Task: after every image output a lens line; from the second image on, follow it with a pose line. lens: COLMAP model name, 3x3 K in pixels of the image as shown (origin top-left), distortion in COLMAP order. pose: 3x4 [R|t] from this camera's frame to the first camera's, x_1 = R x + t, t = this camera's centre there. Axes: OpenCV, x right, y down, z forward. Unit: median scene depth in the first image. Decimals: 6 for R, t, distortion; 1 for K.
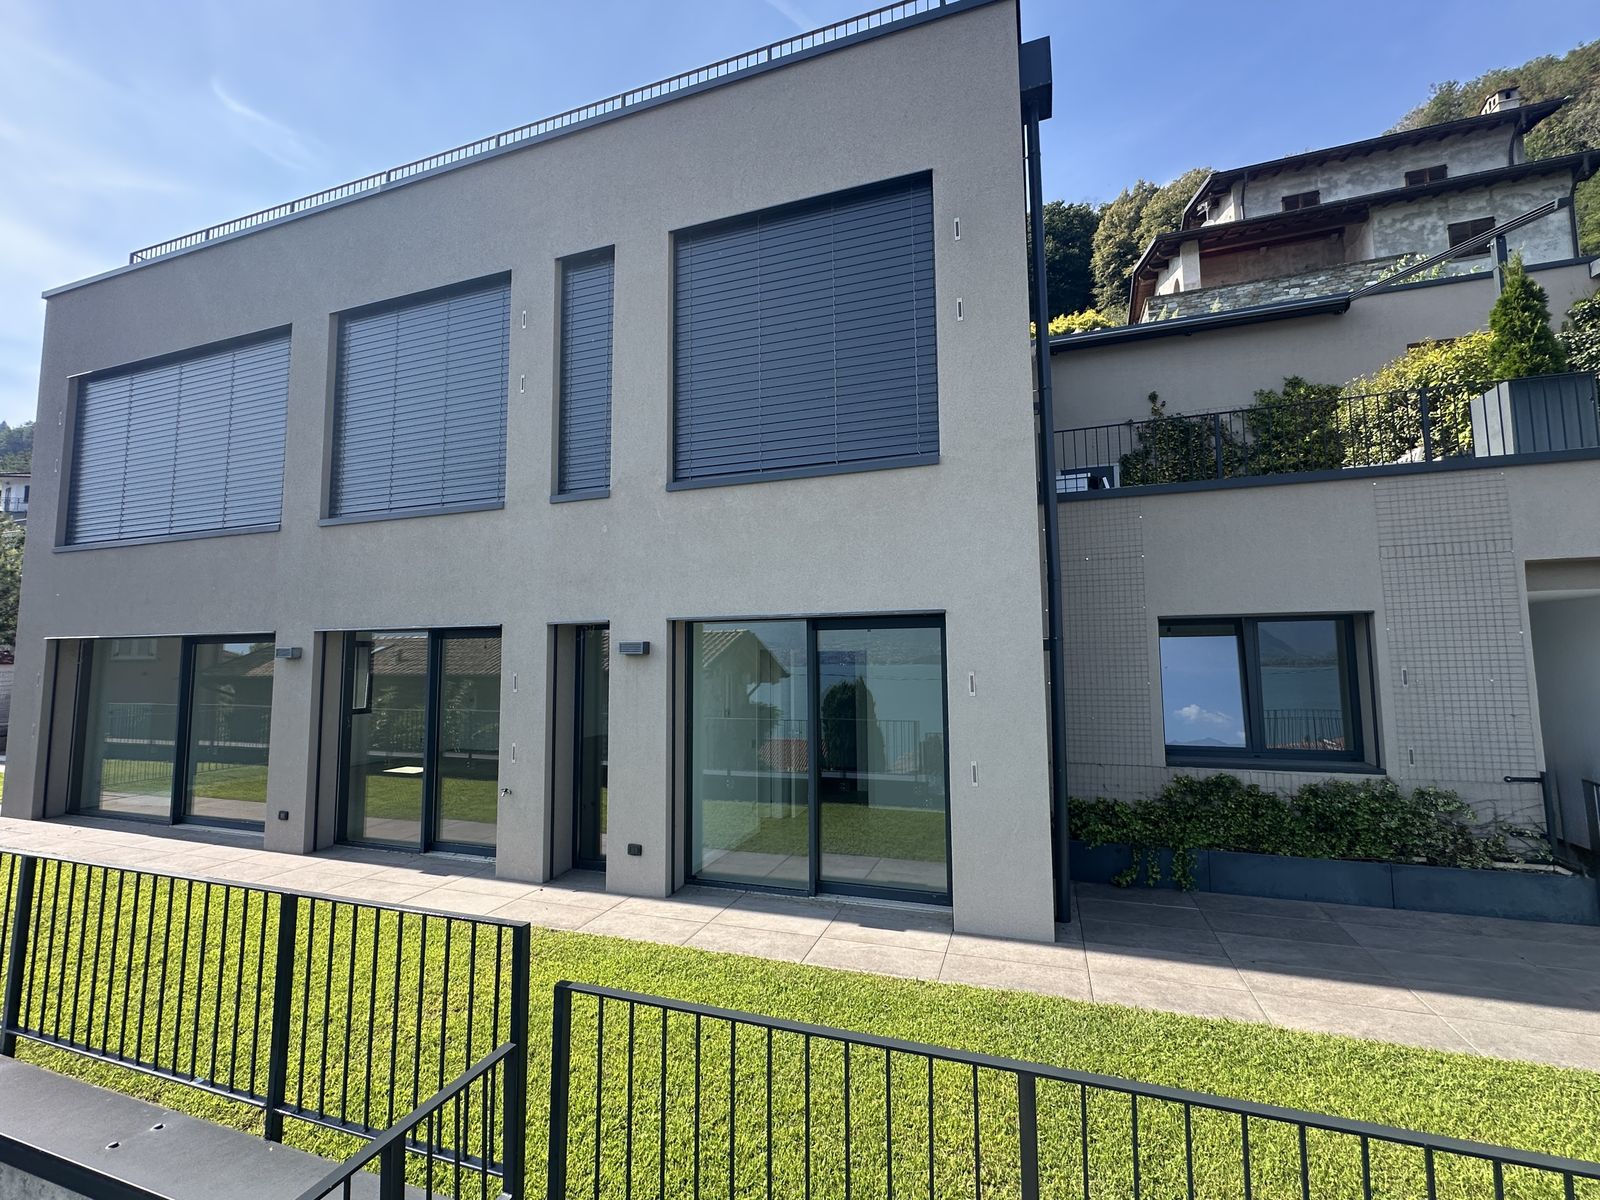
lens RADIAL K [[686.0, 0, 800.0], [0, 686.0, 600.0], [0, 0, 1]] dist [-0.001368, 0.000143]
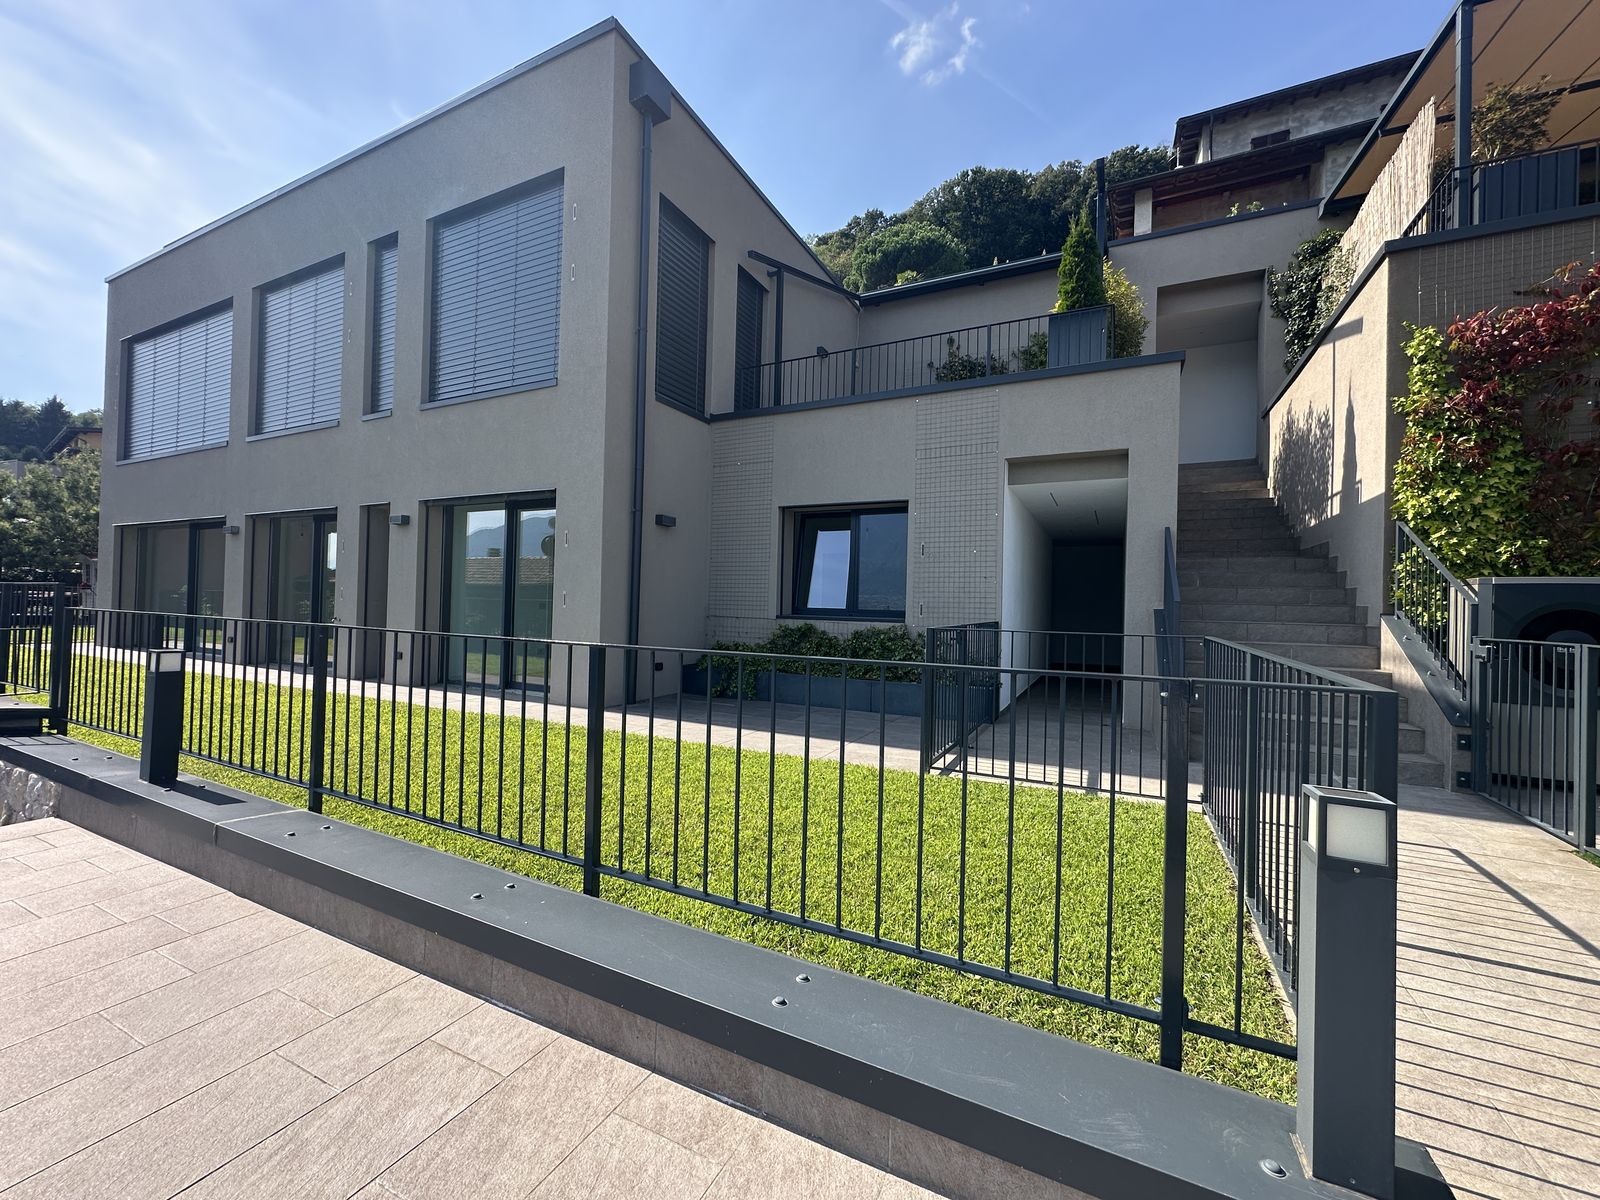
lens RADIAL K [[642.1, 0, 800.0], [0, 642.1, 600.0], [0, 0, 1]] dist [-0.002076, 0.000372]
pose [[0.990726, 0.034498, -0.131422, 0.819947], [-0.024708, 0.996847, 0.075407, 0.121973], [0.133609, -0.071460, 0.988454, -0.256953]]
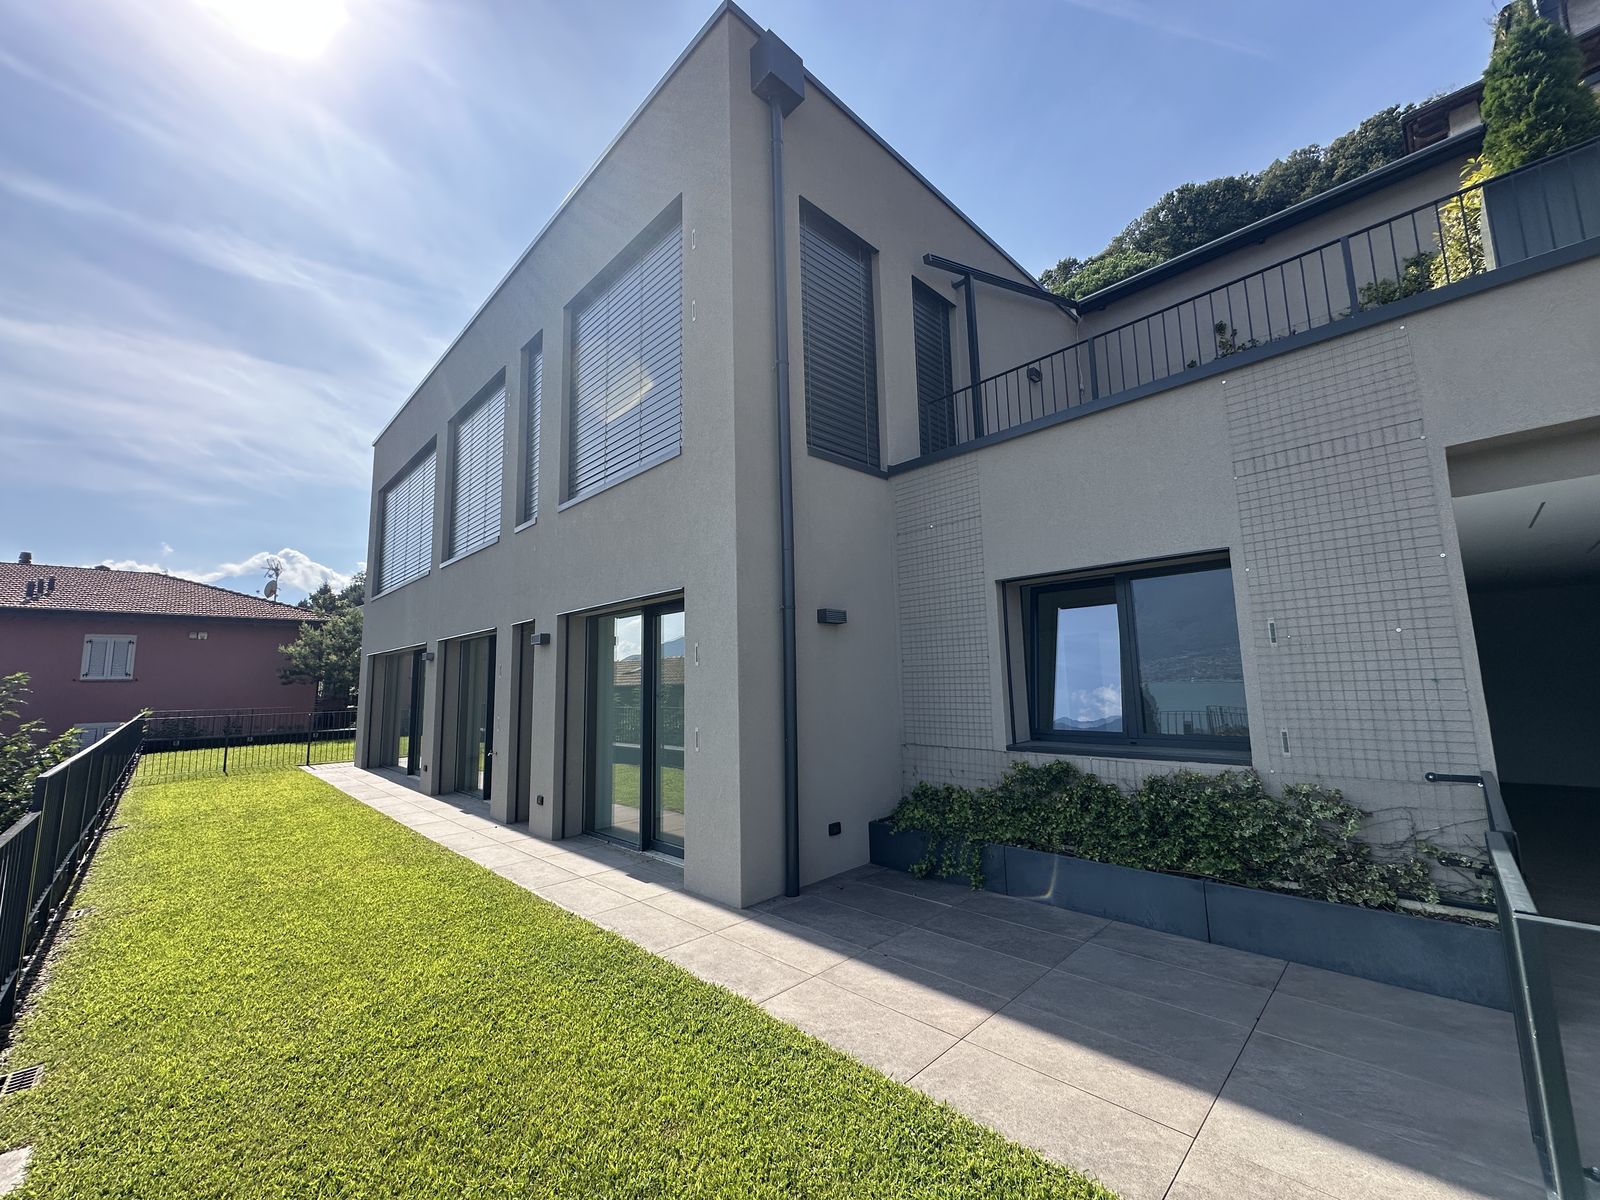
lens RADIAL K [[642.1, 0, 800.0], [0, 642.1, 600.0], [0, 0, 1]] dist [-0.002076, 0.000372]
pose [[0.894113, -0.068471, -0.442576, 0.741588], [0.052818, 0.997468, -0.047613, 0.084108], [0.444716, 0.019196, 0.895466, 0.162573]]
